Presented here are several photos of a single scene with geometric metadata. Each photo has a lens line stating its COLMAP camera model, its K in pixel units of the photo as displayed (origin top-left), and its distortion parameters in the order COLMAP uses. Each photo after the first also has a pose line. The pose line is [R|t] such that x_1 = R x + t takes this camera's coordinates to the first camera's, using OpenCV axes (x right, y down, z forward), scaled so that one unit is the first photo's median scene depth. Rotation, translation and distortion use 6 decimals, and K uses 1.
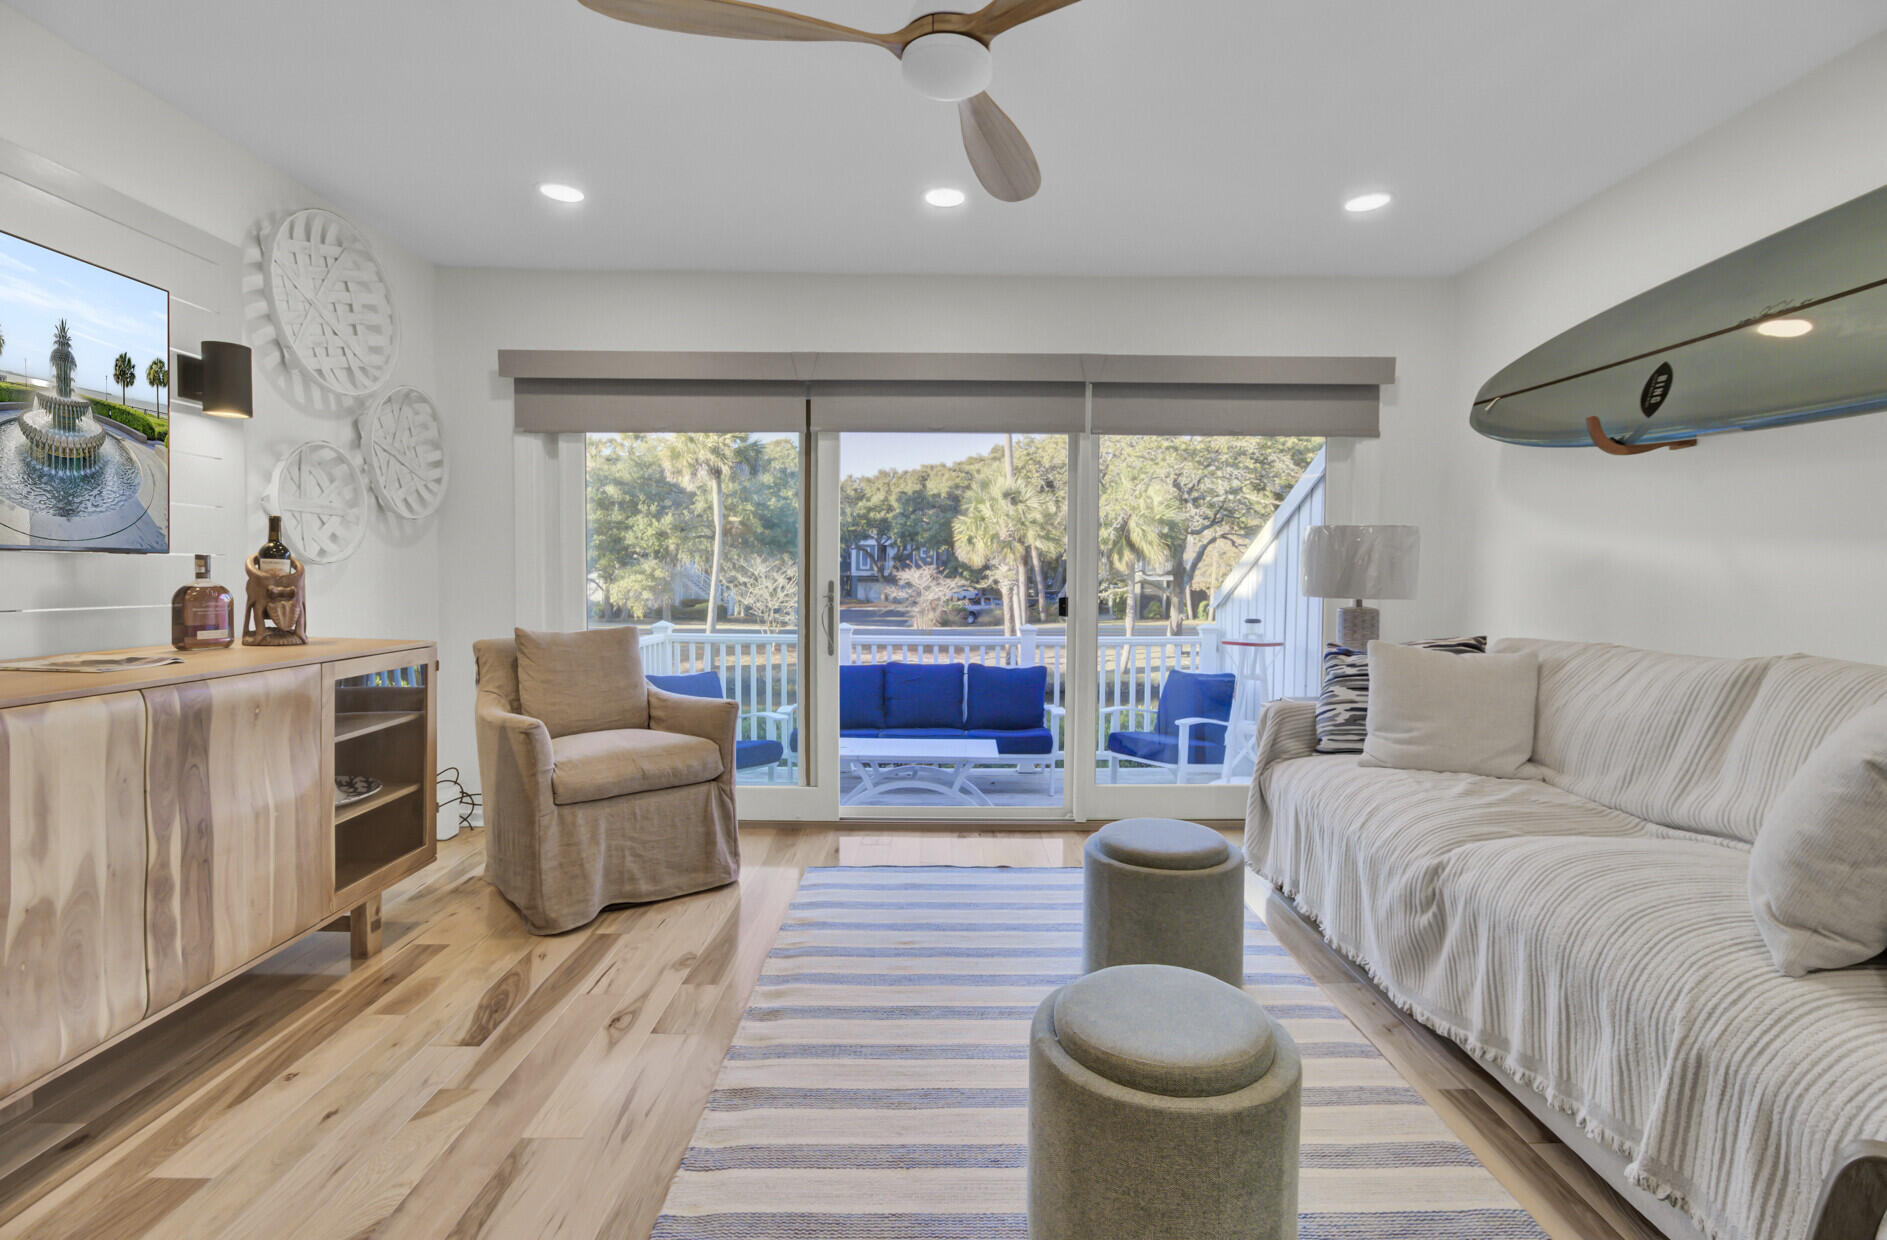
lens RADIAL K [[873.3, 0, 939.9], [0, 873.3, 588.0], [0, 0, 1]] dist [-0.002005, 0.003524]
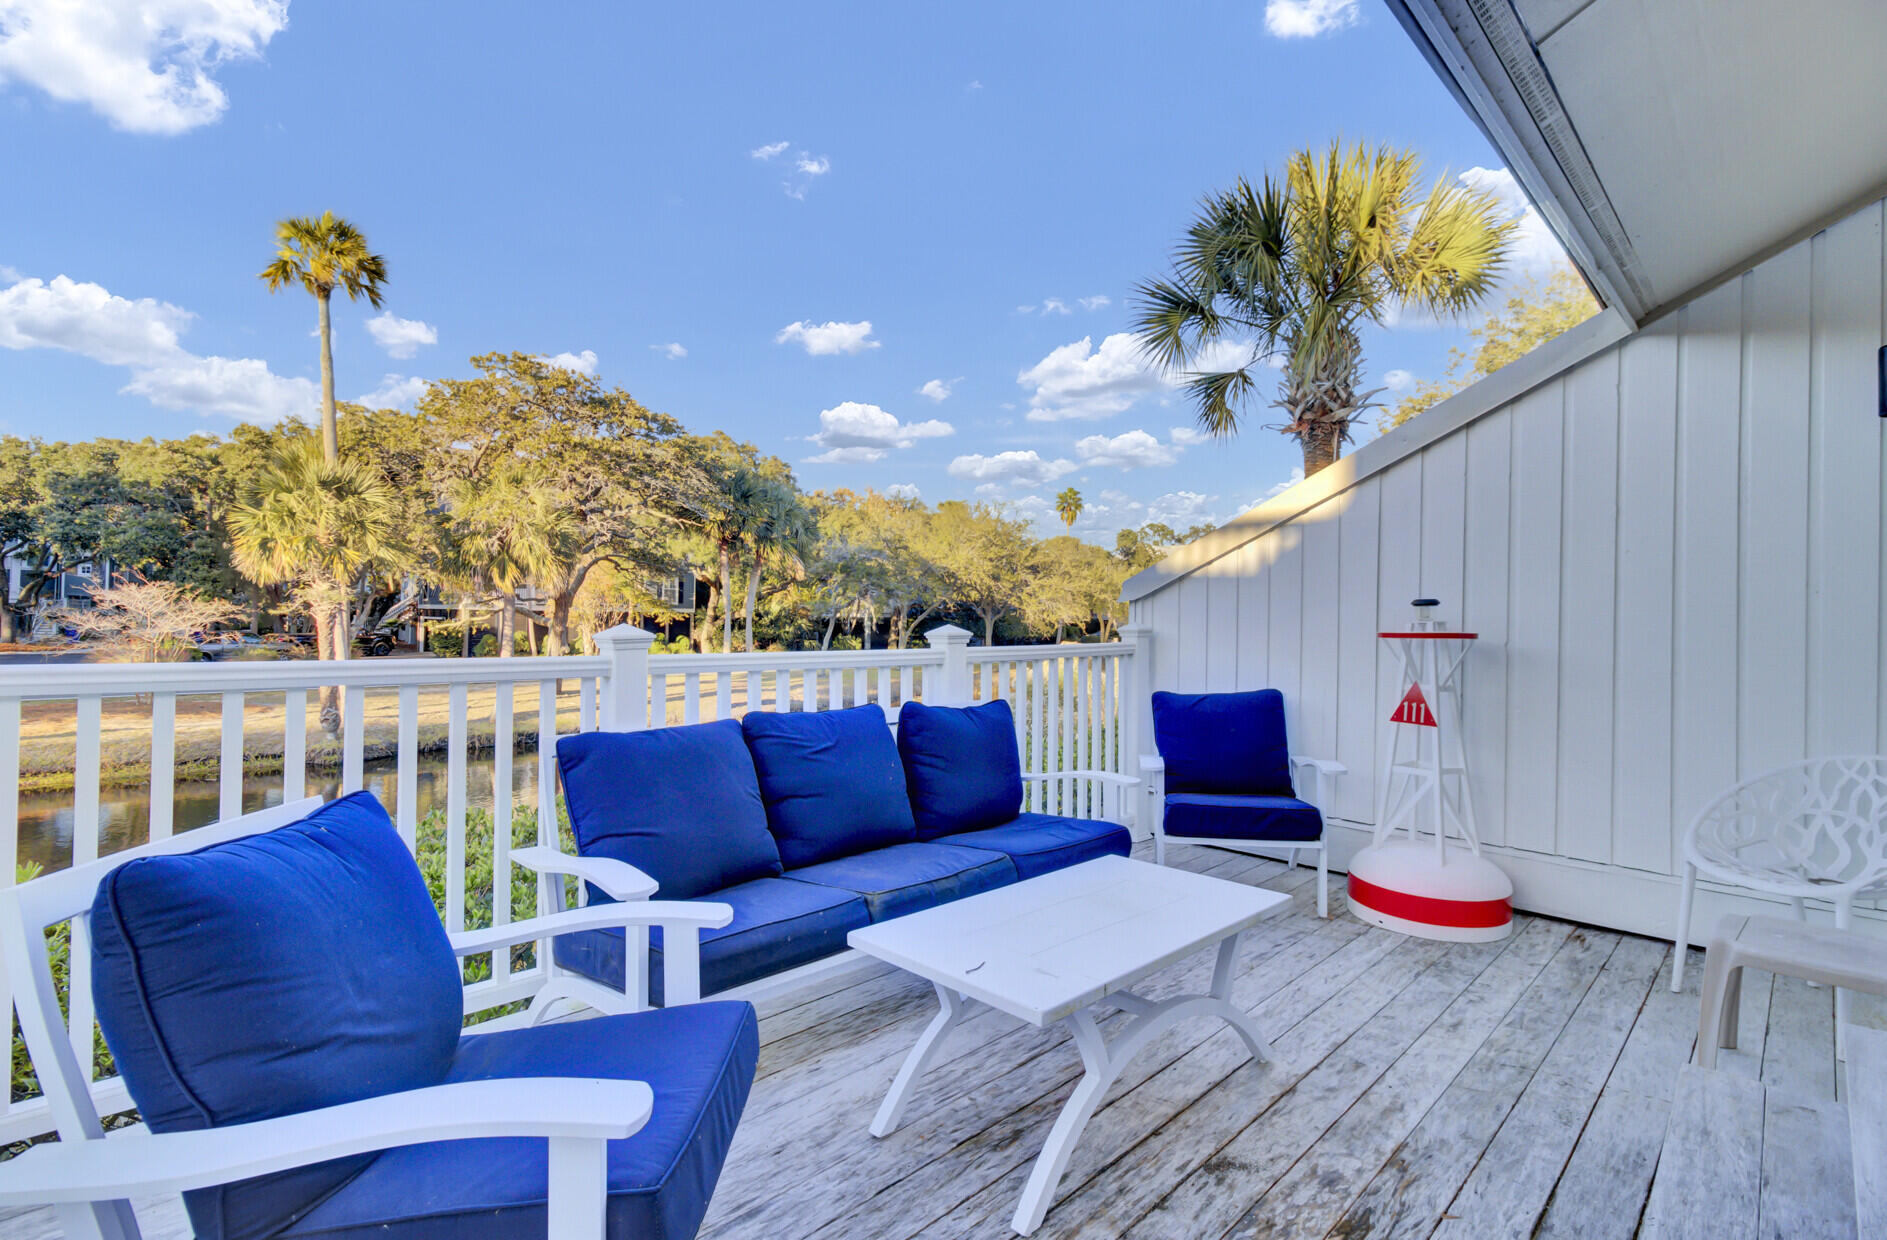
lens RADIAL K [[873.3, 0, 955.3], [0, 873.3, 620.1], [0, 0, 1]] dist [-0.002005, 0.003524]
pose [[0.709206, 0.002752, 0.704996, -0.596329], [0.001149, 0.999987, -0.005059, 0.088038], [-0.705000, 0.004397, 0.709193, 1.258985]]
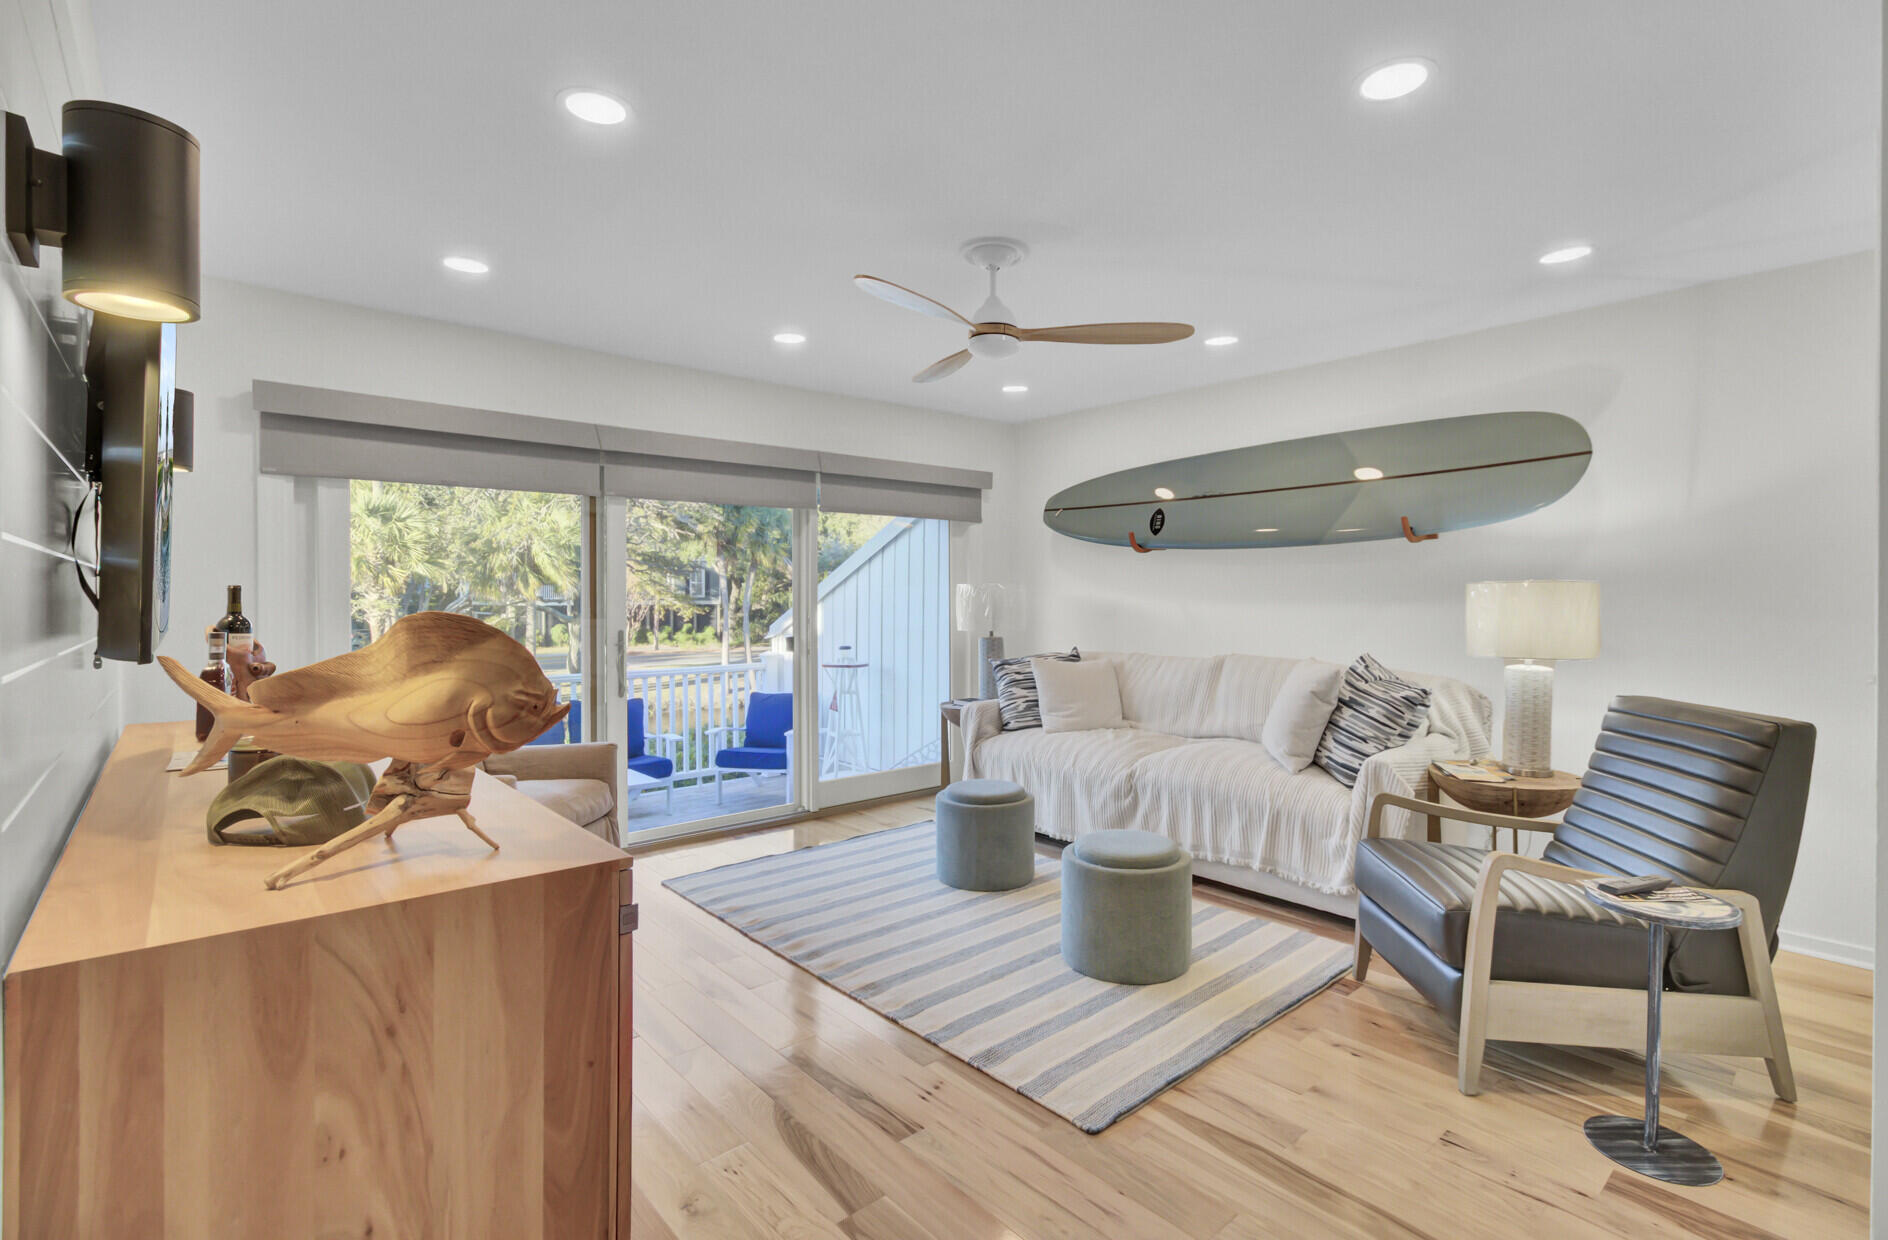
lens RADIAL K [[873.7, 0, 968.4], [0, 873.7, 586.0], [0, 0, 1]] dist [-0.002005, 0.003524]
pose [[0.745150, -0.000365, 0.666897, -0.584393], [0.019559, 0.999582, -0.021307, -0.035467], [-0.666610, 0.028920, 0.744845, -0.126449]]
